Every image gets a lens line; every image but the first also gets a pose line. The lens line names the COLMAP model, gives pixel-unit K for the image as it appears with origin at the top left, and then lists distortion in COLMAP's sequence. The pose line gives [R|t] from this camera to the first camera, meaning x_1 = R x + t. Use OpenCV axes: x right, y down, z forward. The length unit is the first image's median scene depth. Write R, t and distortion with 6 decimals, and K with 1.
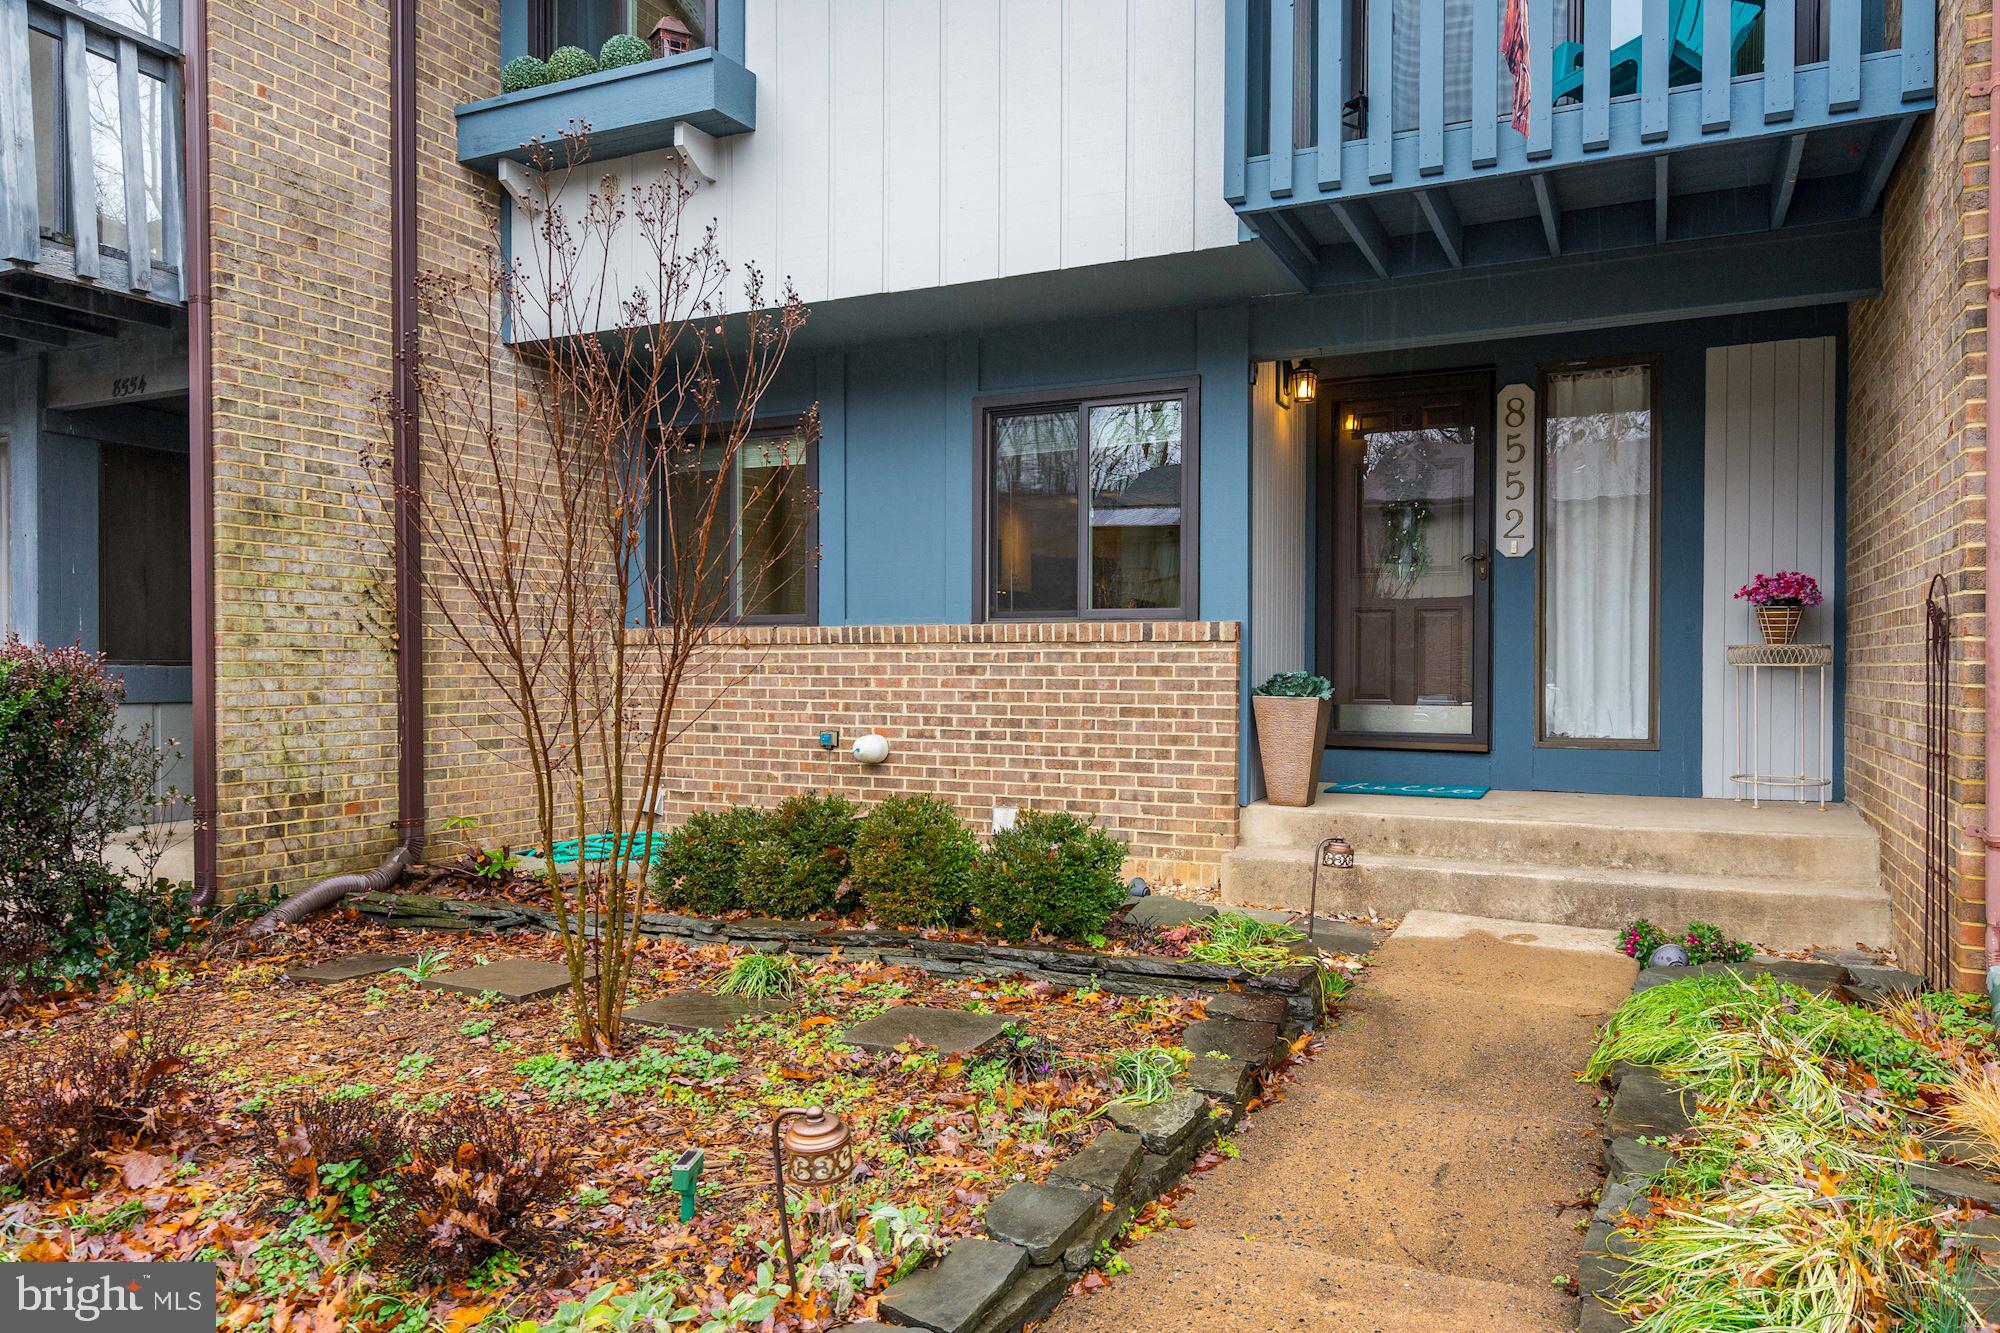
lens RADIAL K [[1333.7, 0, 990.8], [0, 1333.7, 680.3], [0, 0, 1]] dist [-0.017599, 0.046453]
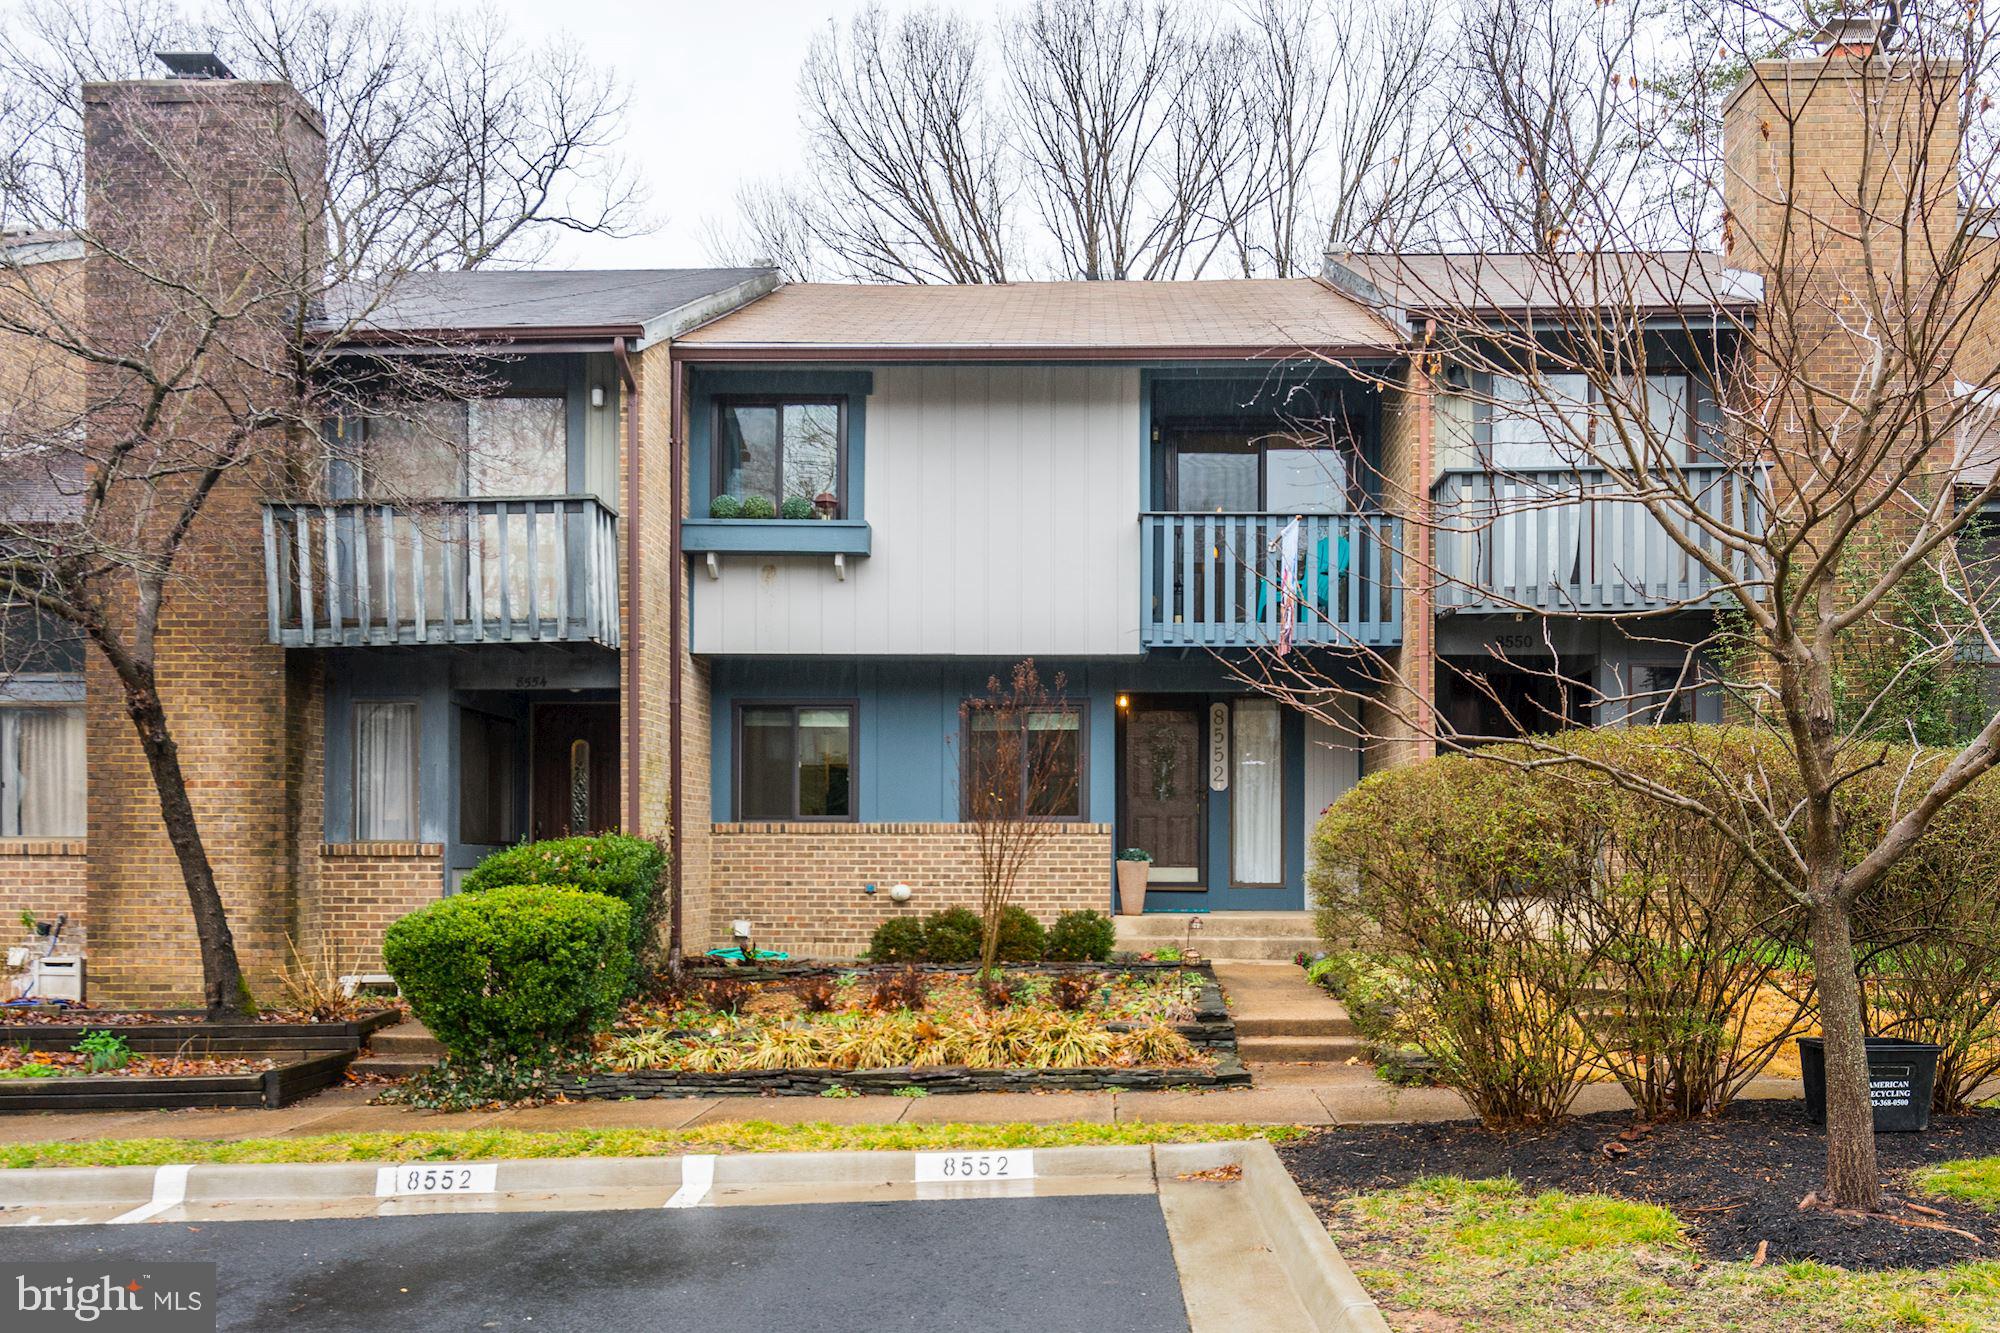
lens RADIAL K [[1423.6, 0, 1074.6], [0, 1423.6, 871.7], [0, 0, 1]] dist [-0.000456, 0.003067]
pose [[0.914489, -0.004618, 0.404584, -0.660032], [0.004279, 0.999989, 0.001744, 0.021642], [-0.404588, 0.000137, 0.914499, -0.842980]]
